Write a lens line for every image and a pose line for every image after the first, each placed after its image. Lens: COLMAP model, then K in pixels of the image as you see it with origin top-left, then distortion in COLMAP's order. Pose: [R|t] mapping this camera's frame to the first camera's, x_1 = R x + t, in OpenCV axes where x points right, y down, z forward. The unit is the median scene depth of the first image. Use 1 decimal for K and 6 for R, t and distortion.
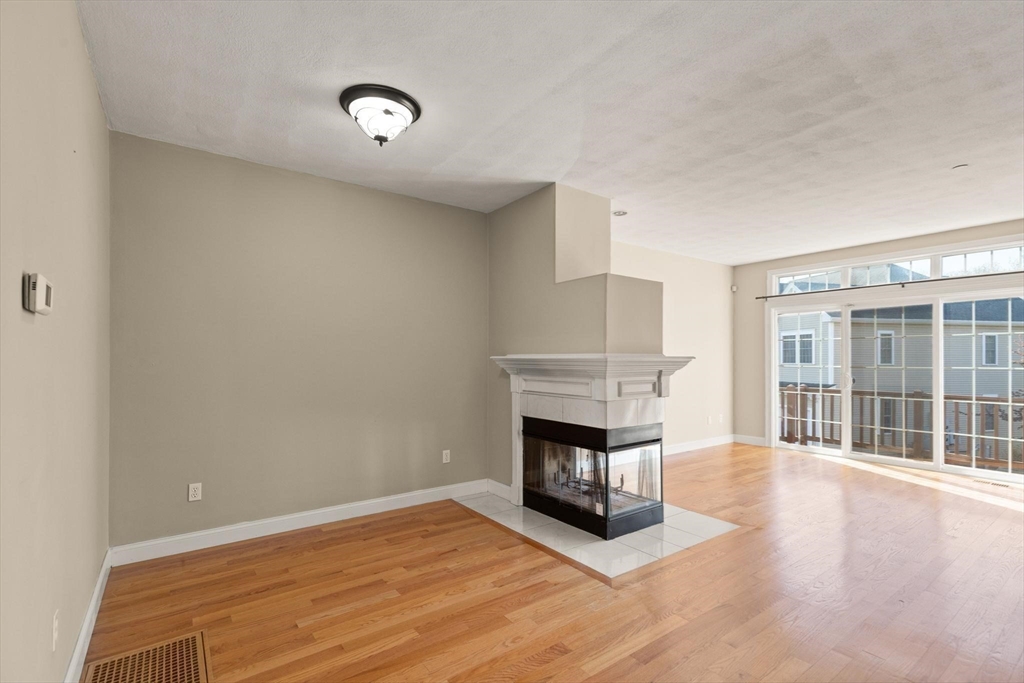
lens RADIAL K [[469.3, 0, 514.3], [0, 469.3, 358.6], [0, 0, 1]] dist [0.011496, -0.003997]
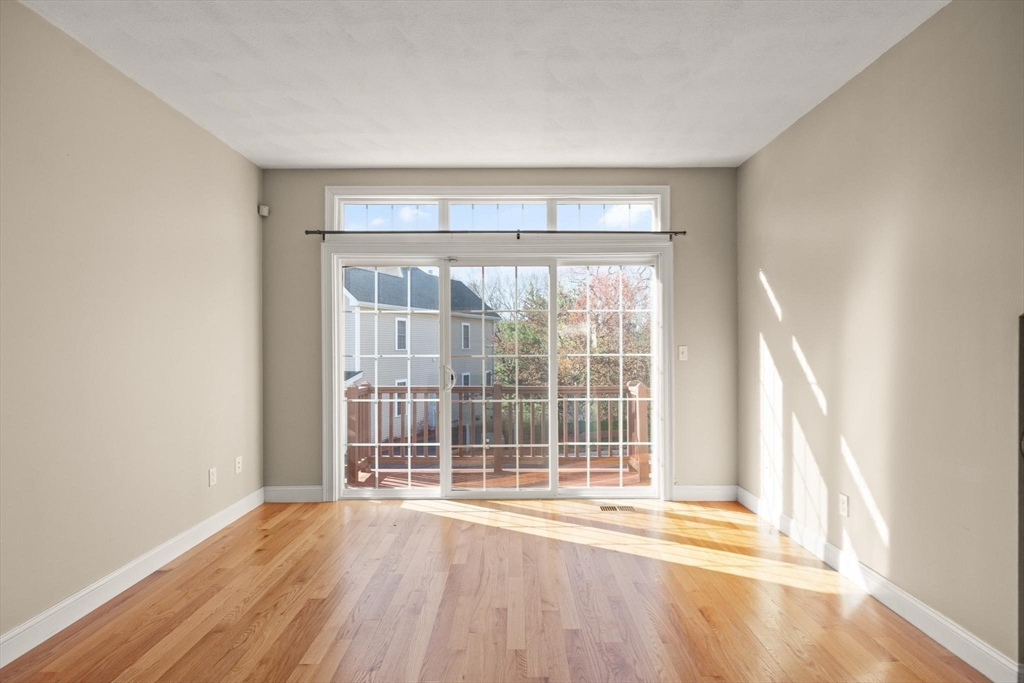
lens RADIAL K [[485.0, 0, 516.8], [0, 485.0, 341.5], [0, 0, 1]] dist [-0.003030, -0.000482]
pose [[0.584829, 0.000947, 0.811156, 0.394253], [0.004910, 0.999977, -0.004708, 0.003409], [-0.811141, 0.006736, 0.584811, 0.927618]]
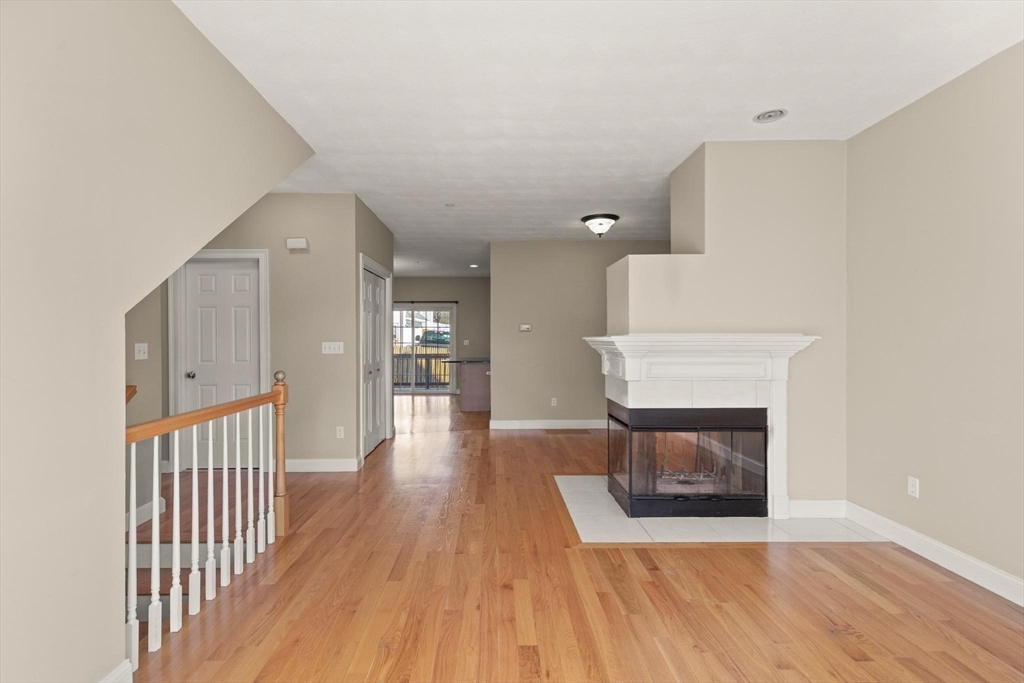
lens RADIAL K [[469.3, 0, 509.4], [0, 469.3, 339.5], [0, 0, 1]] dist [0.011496, -0.003997]
pose [[-0.556730, 0.002459, -0.830690, 1.256387], [0.000976, 0.999997, 0.002306, -0.000652], [0.830693, 0.000473, -0.556731, 1.375630]]
